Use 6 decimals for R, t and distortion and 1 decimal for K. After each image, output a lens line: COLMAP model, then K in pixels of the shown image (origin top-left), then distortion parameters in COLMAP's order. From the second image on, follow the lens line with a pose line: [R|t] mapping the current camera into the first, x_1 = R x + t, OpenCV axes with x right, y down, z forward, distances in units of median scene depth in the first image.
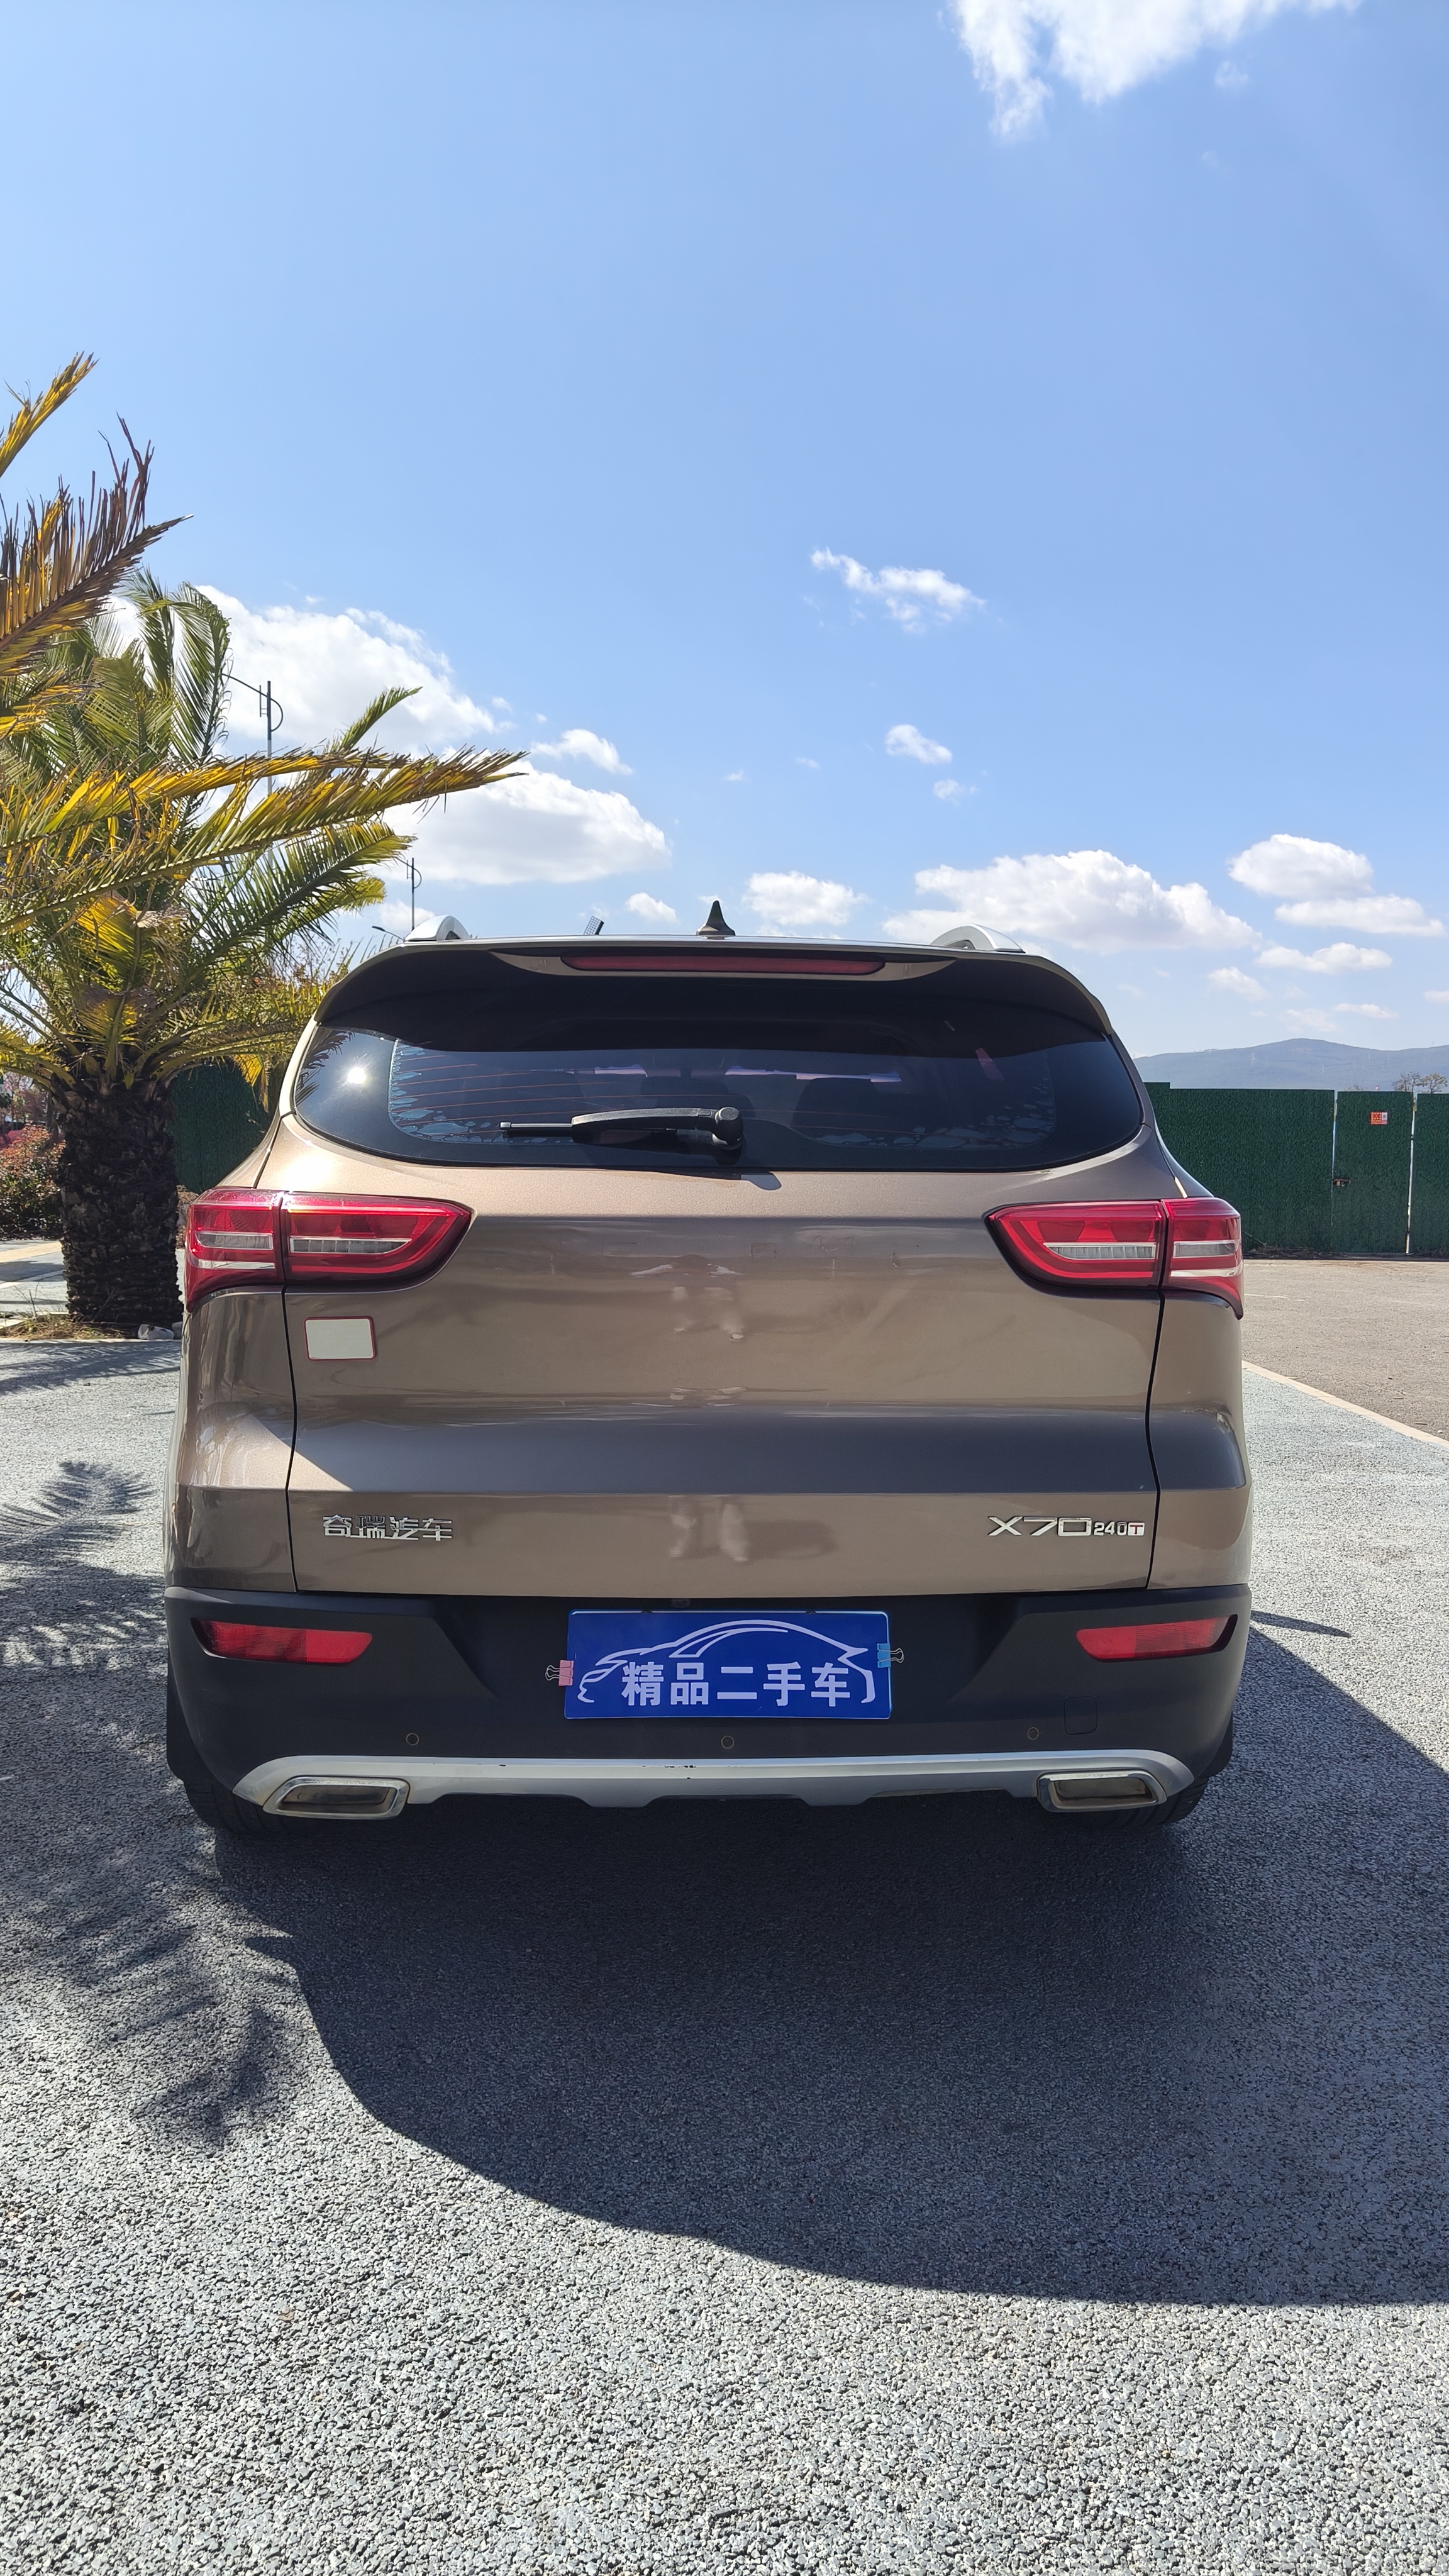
lens RADIAL K [[1750.7, 0, 719.1], [0, 1750.7, 1291.0], [0, 0, 1]] dist [0.073262, -0.003936]
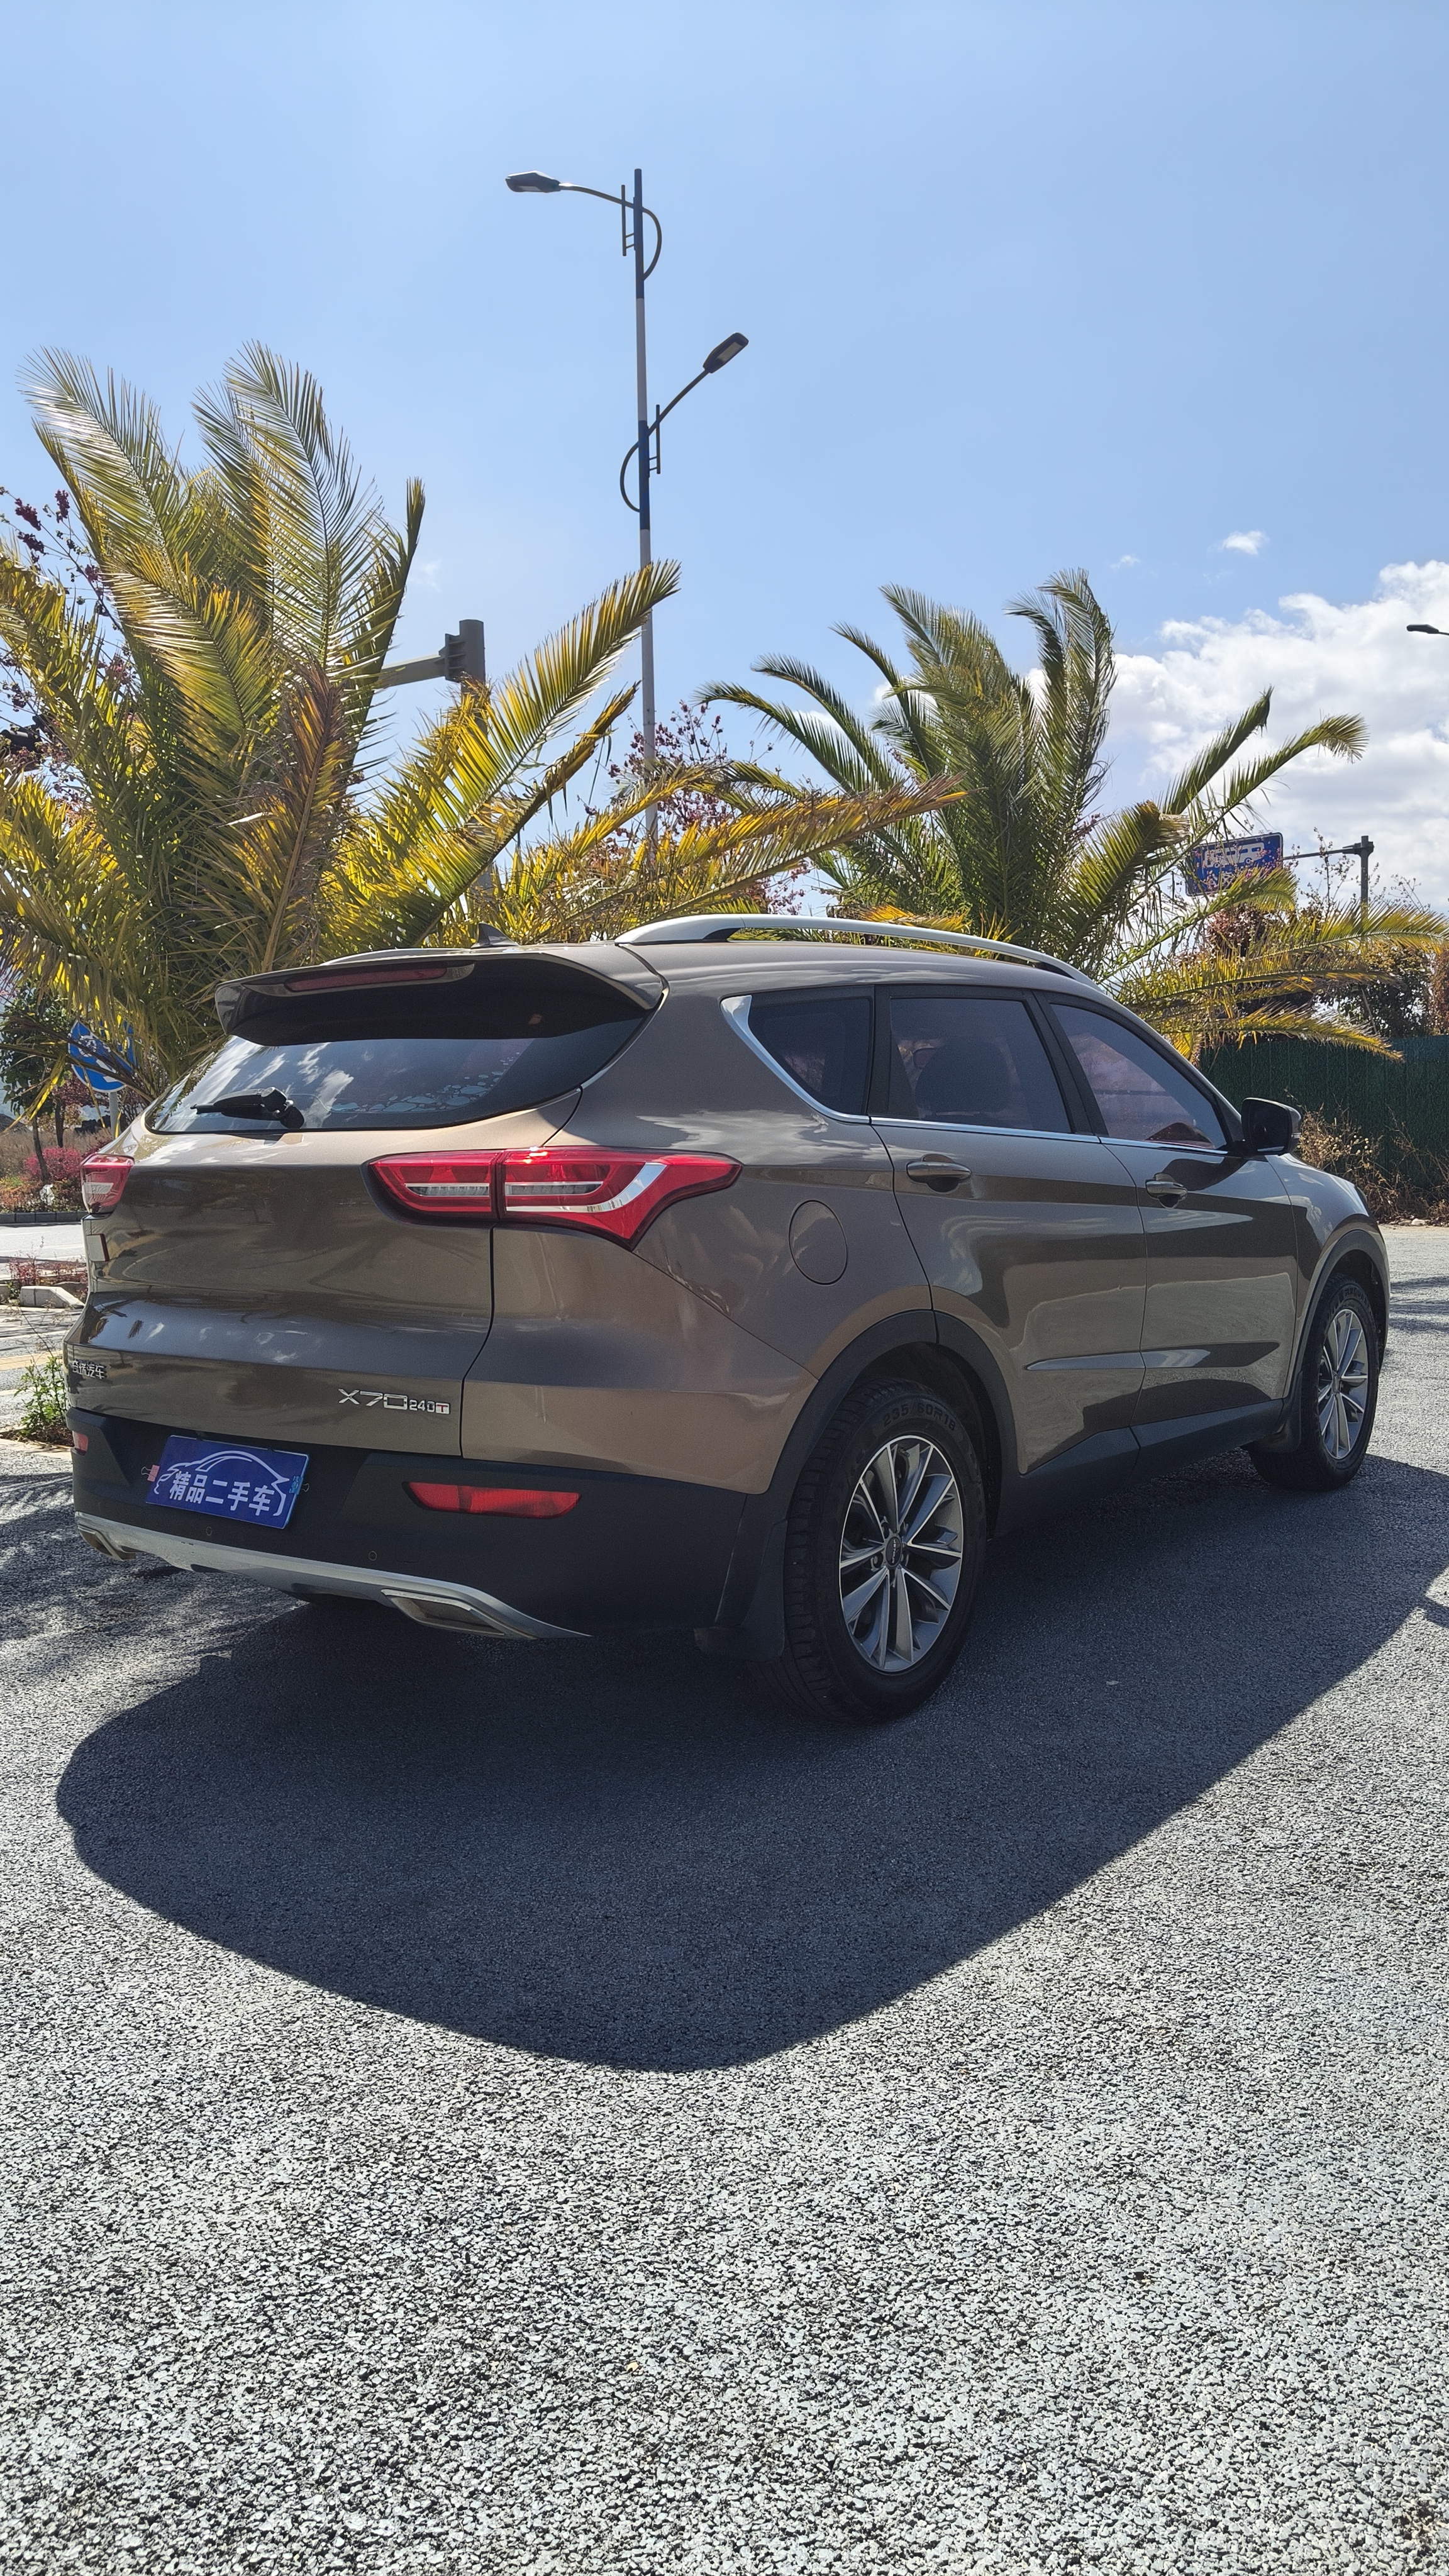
lens RADIAL K [[1750.7, 0, 724.9], [0, 1750.7, 1283.1], [0, 0, 1]] dist [0.073262, -0.003936]
pose [[0.764873, 0.027390, -0.643599, 1.238704], [-0.024616, 0.999609, 0.013286, 0.023788], [0.643711, 0.005681, 0.765248, 0.165312]]
